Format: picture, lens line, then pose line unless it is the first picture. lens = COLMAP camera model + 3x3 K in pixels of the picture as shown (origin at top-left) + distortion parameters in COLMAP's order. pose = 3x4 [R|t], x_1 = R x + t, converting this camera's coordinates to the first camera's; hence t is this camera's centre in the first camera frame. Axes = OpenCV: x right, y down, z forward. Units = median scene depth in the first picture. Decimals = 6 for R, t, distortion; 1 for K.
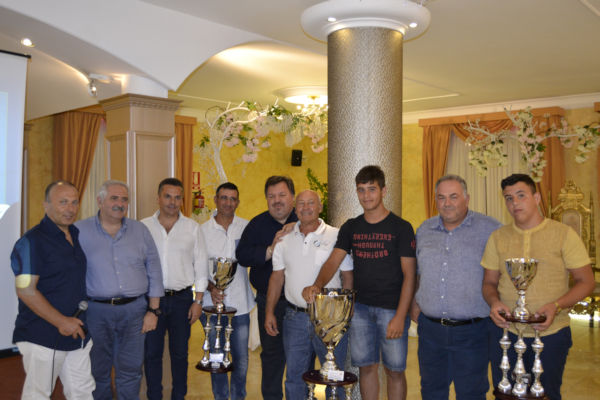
lens RADIAL K [[590.0, 0, 298.9], [0, 590.0, 201.6], [0, 0, 1]] dist [-0.022011, -0.010758]
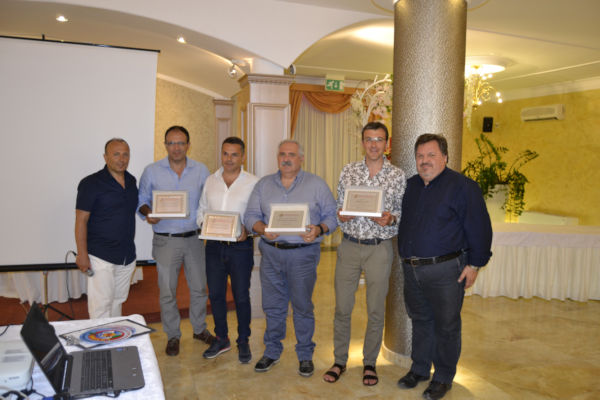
lens RADIAL K [[496.0, 0, 302.4], [0, 496.0, 199.4], [0, 0, 1]] dist [-0.067254, -0.004423]
pose [[0.883383, 0.054871, -0.465428, 0.303912], [-0.021487, 0.996820, 0.076735, 0.002536], [0.468159, -0.057785, 0.881753, 0.099865]]
